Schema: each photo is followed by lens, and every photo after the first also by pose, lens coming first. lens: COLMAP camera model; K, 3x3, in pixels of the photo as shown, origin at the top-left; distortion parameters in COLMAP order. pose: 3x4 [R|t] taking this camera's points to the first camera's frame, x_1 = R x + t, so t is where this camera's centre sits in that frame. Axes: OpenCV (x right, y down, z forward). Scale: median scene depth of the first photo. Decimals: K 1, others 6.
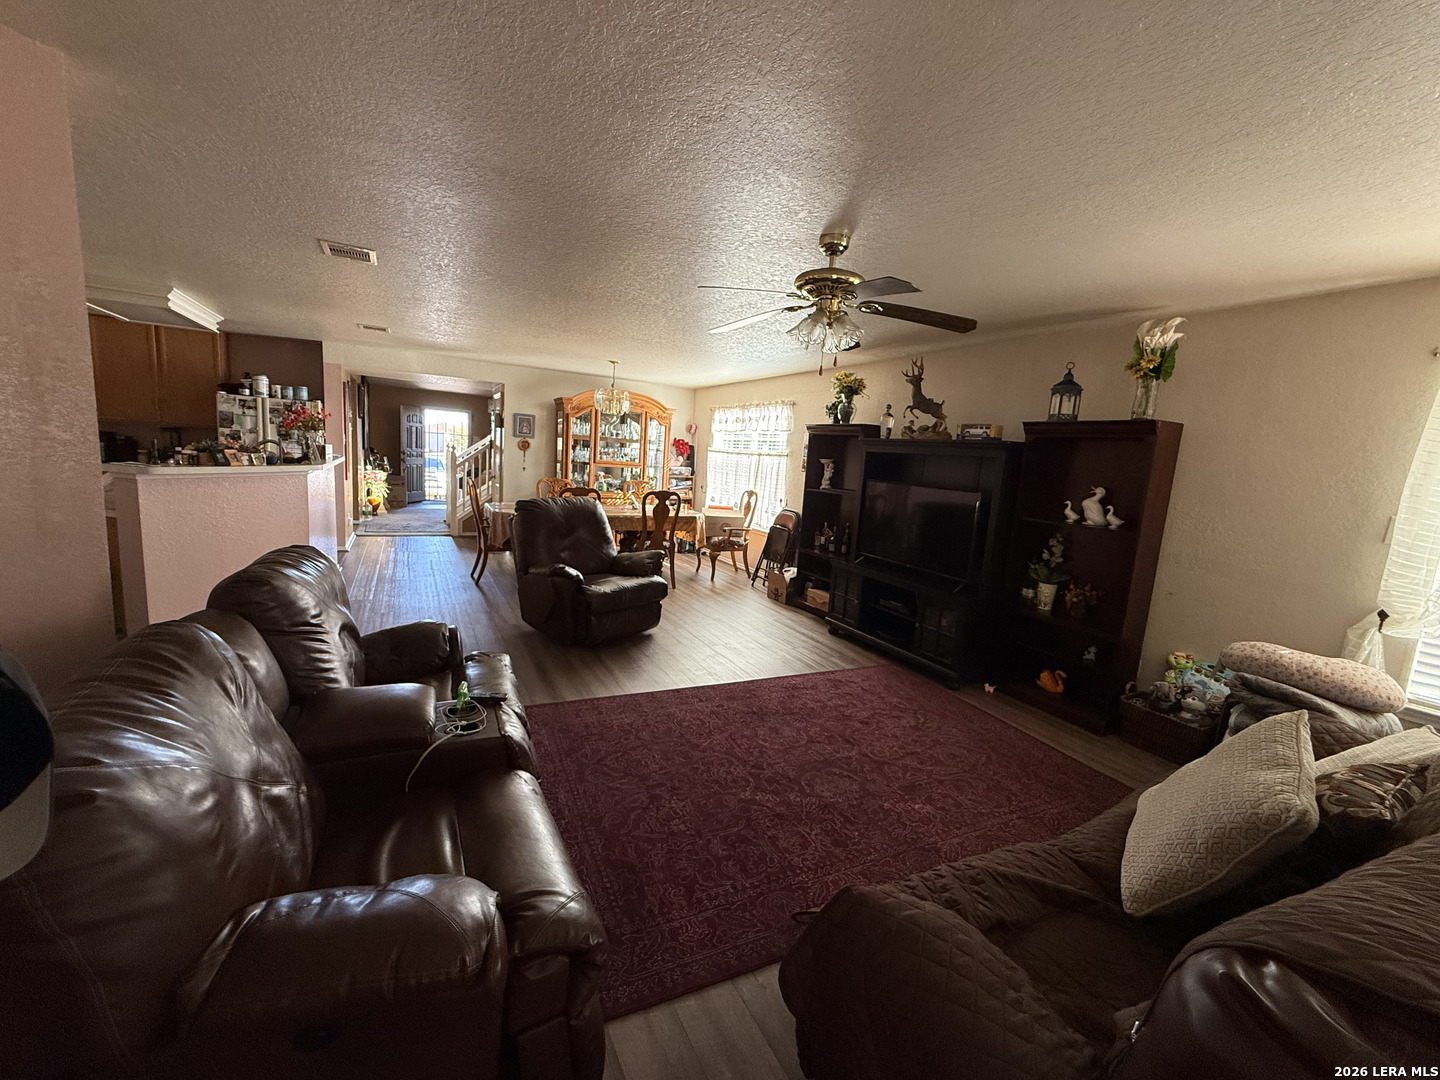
lens RADIAL K [[571.7, 0, 714.2], [0, 571.7, 540.5], [0, 0, 1]] dist [0.011725, -0.001326]
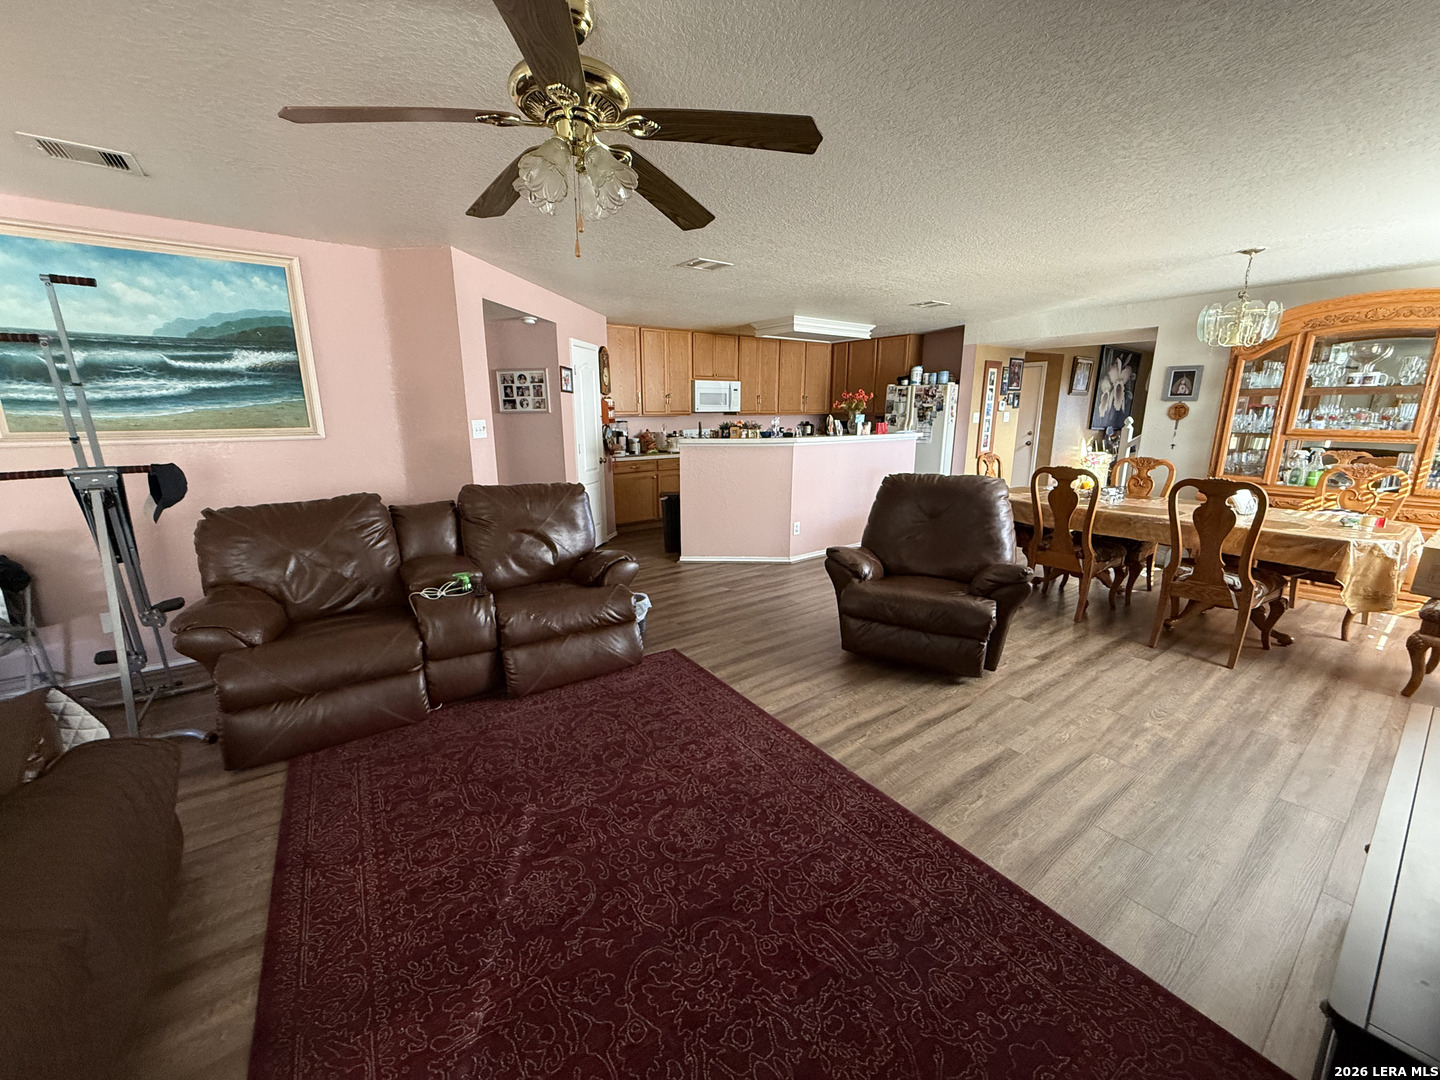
lens RADIAL K [[571.7, 0, 716.5], [0, 571.7, 542.0], [0, 0, 1]] dist [0.011725, -0.001326]
pose [[0.173927, 0.156290, -0.972277, 0.343201], [-0.134927, 0.981796, 0.133683, -0.036406], [0.975471, 0.107935, 0.191849, 0.421639]]
